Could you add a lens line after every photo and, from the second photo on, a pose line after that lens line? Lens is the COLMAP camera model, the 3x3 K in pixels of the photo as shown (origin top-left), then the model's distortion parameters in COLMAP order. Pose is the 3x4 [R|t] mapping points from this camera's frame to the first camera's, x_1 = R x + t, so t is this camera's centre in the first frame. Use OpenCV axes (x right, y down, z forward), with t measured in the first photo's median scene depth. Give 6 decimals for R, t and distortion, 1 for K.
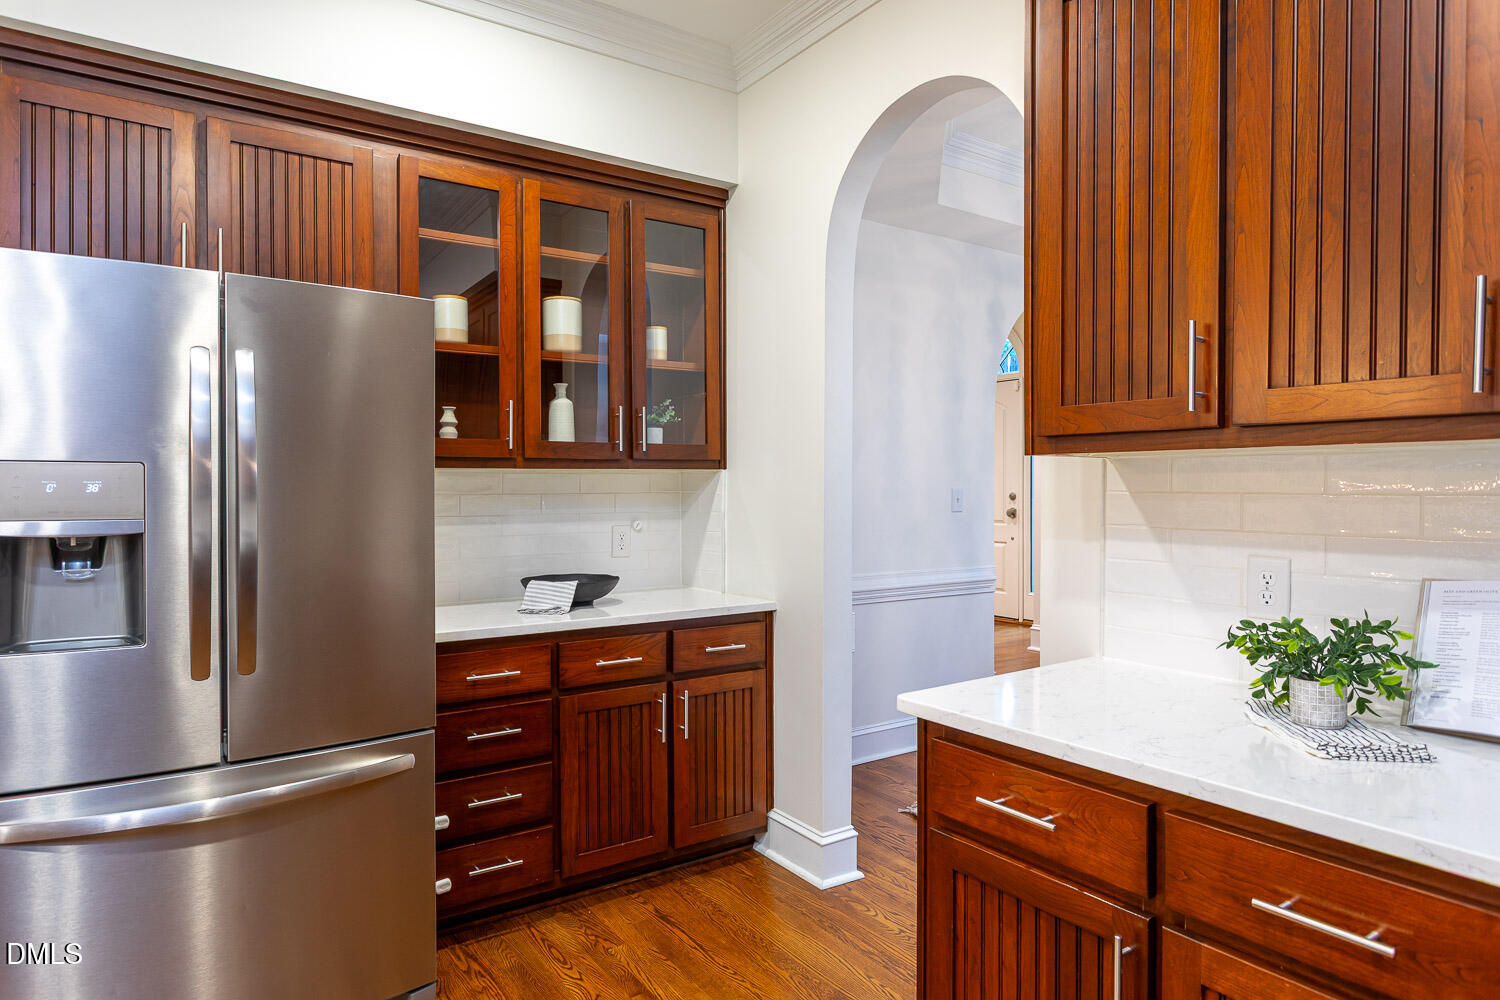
lens RADIAL K [[871.4, 0, 745.0], [0, 871.4, 493.4], [0, 0, 1]] dist [-0.006135, 0.000449]
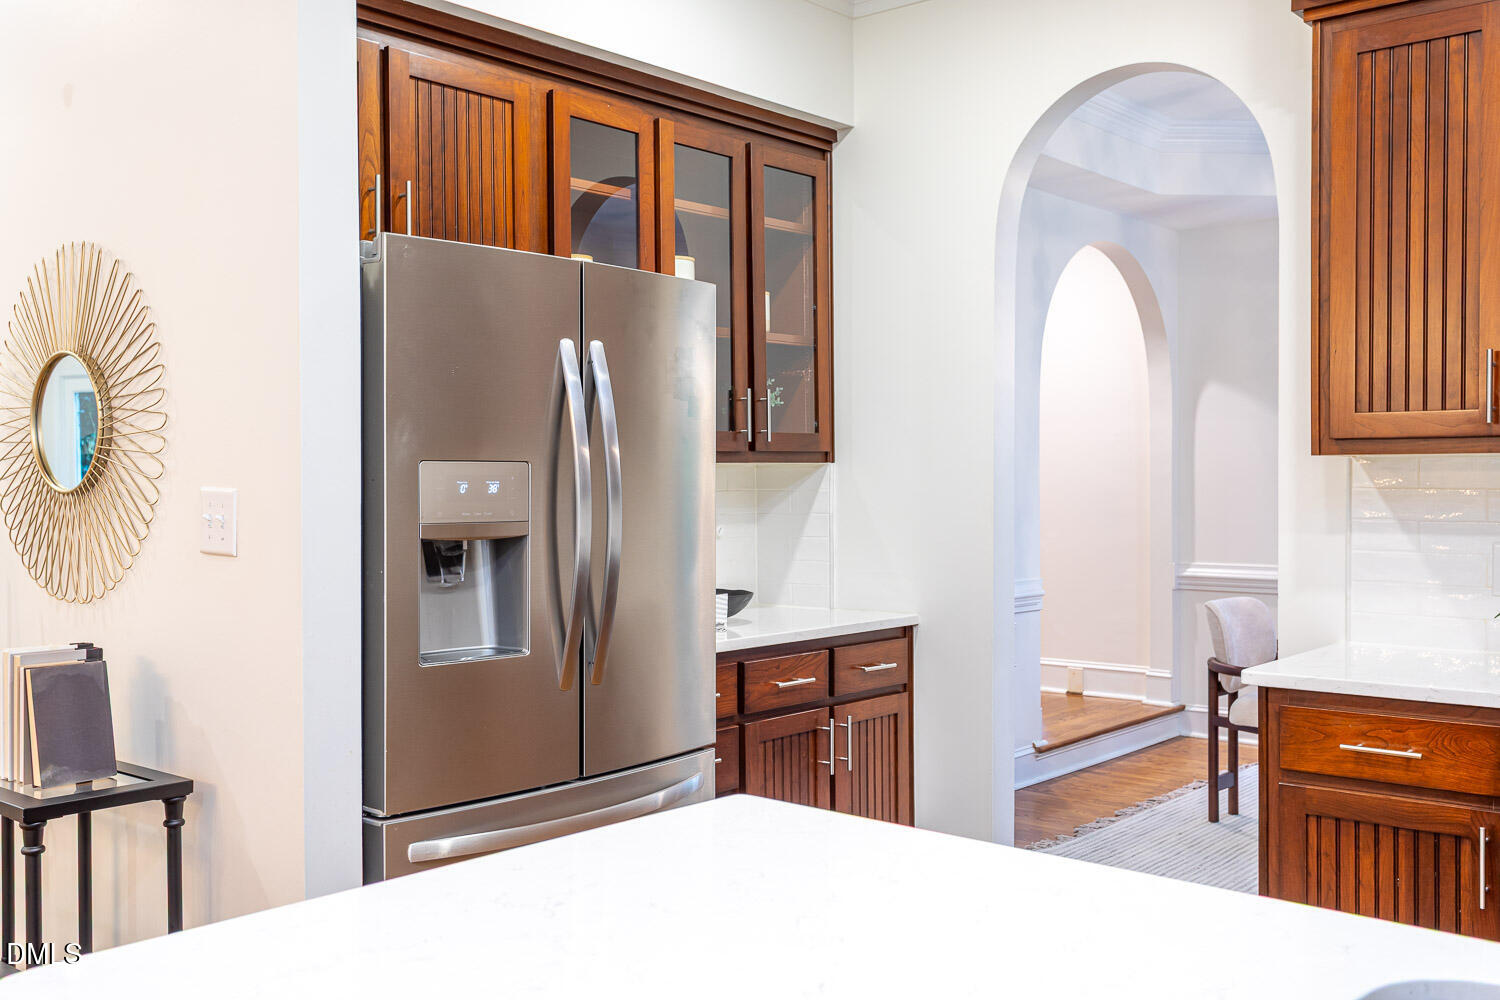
lens RADIAL K [[1407.5, 0, 745.9], [0, 1407.5, 498.7], [0, 0, 1]] dist [0.009870, 0.000000]
pose [[0.965594, -0.005921, 0.259988, -0.592356], [0.004284, 0.999967, 0.006863, -0.003058], [-0.260020, -0.005513, 0.965587, -0.379309]]
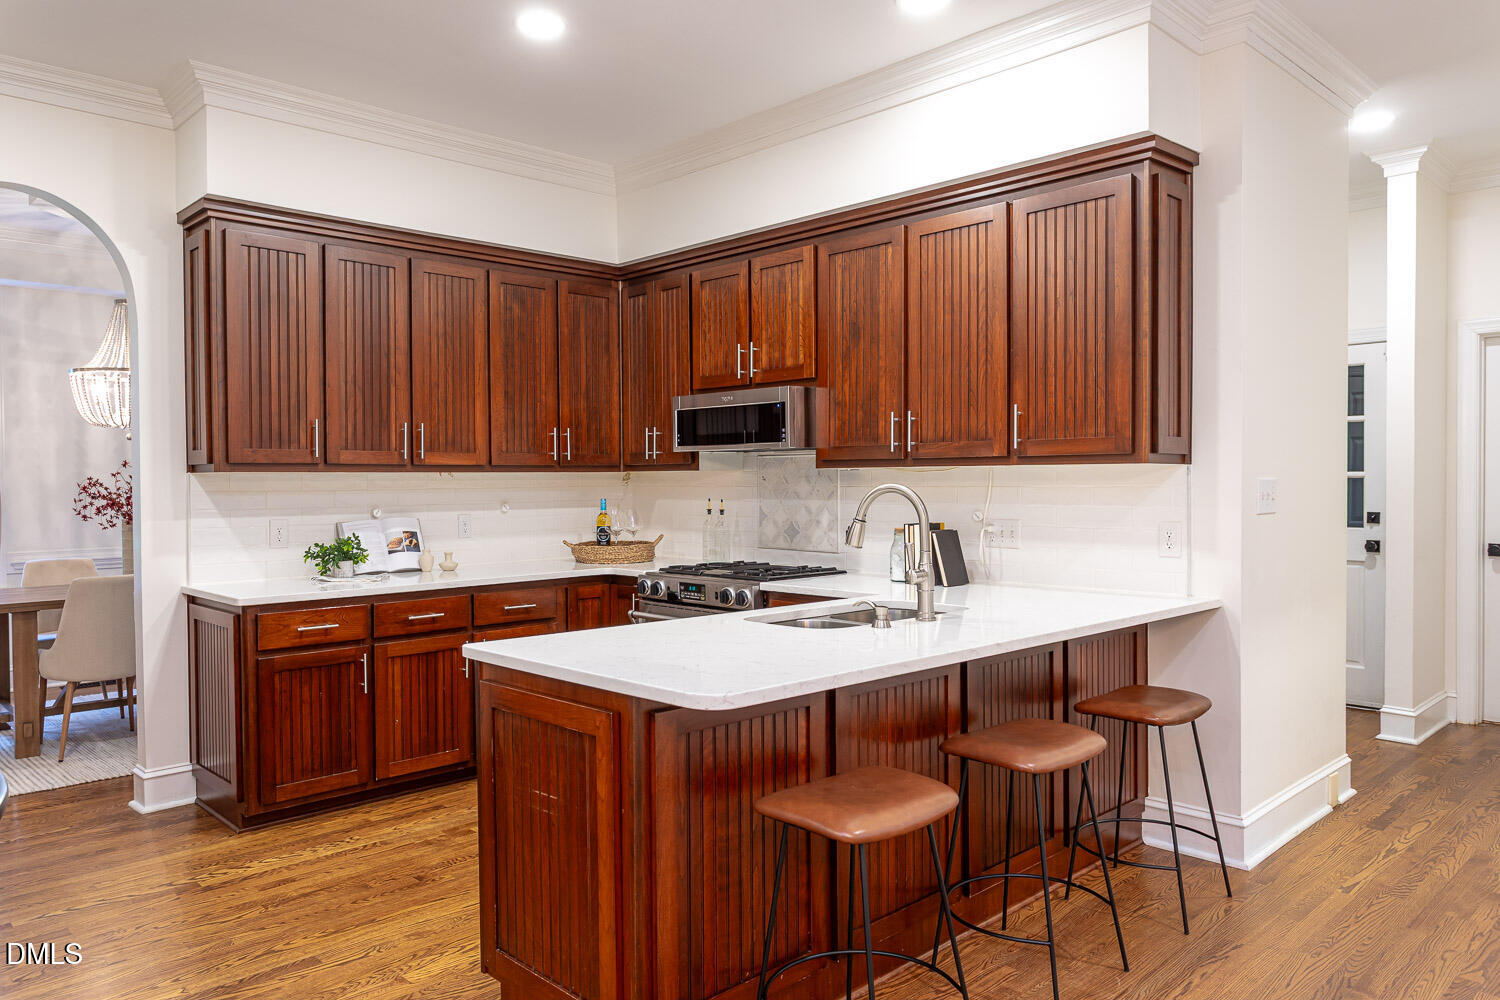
lens RADIAL K [[1038.3, 0, 718.9], [0, 1038.3, 489.0], [0, 0, 1]] dist [-0.001372, -0.000856]
pose [[-0.145859, -0.008133, 0.989272, -1.450985], [0.014991, 0.999833, 0.010430, -0.010622], [-0.989192, 0.016352, -0.145712, 0.184874]]
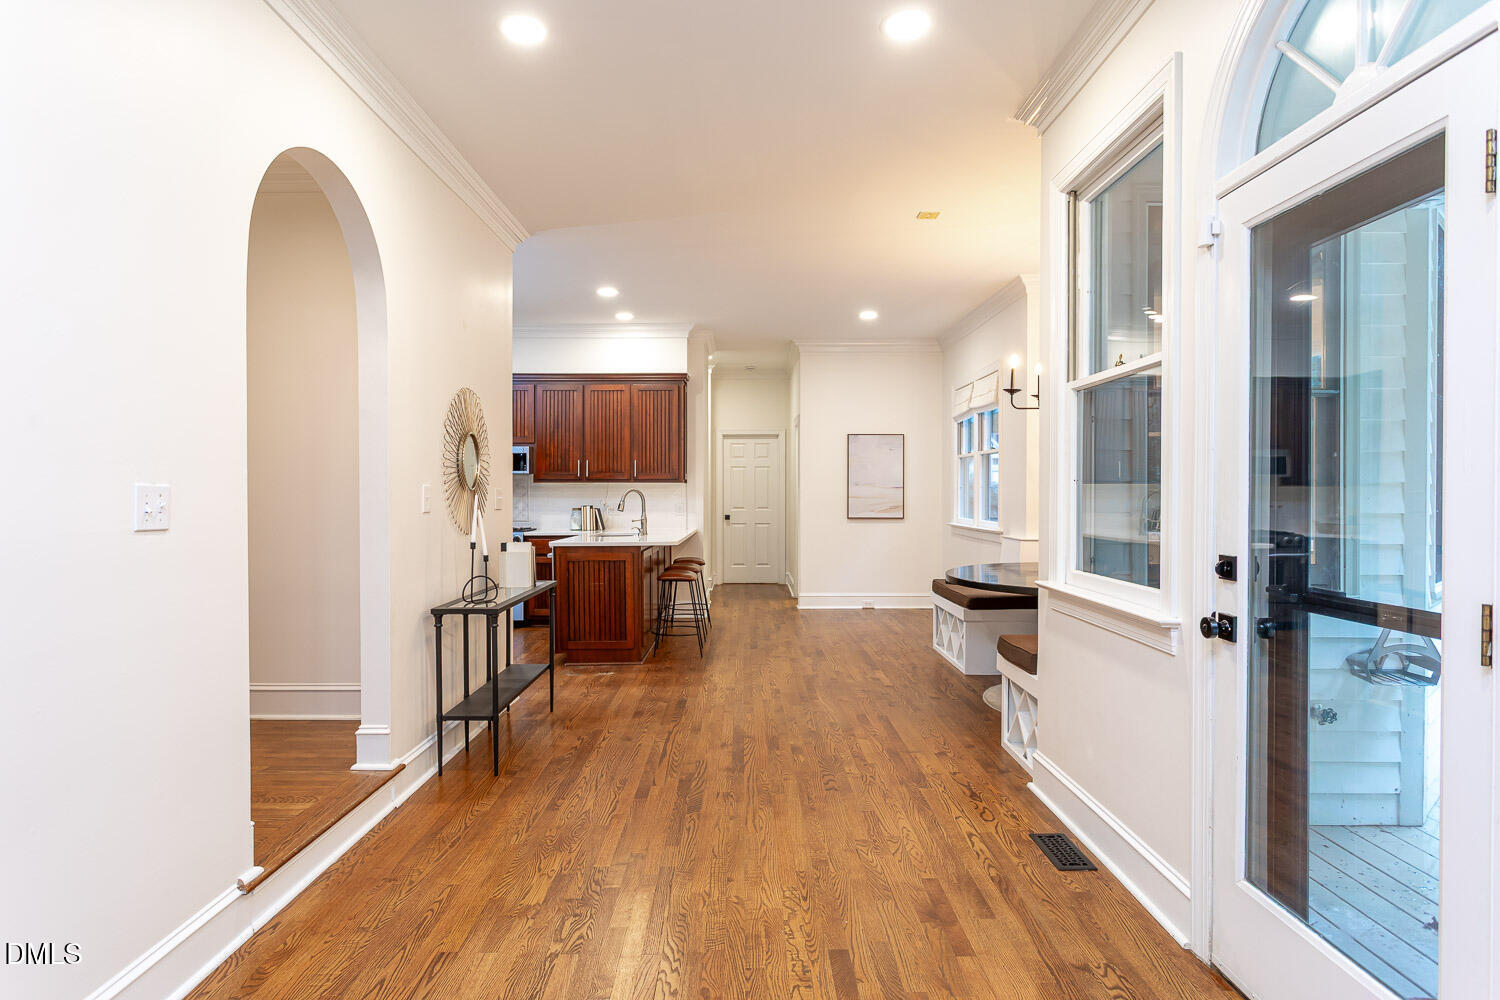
lens RADIAL K [[847.4, 0, 746.3], [0, 847.4, 500.7], [0, 0, 1]] dist [-0.013609, 0.002316]
pose [[-0.819544, -0.005912, 0.572985, -2.243353], [0.005431, 0.999822, 0.018085, -0.009804], [-0.572990, 0.017933, -0.819366, 1.925139]]
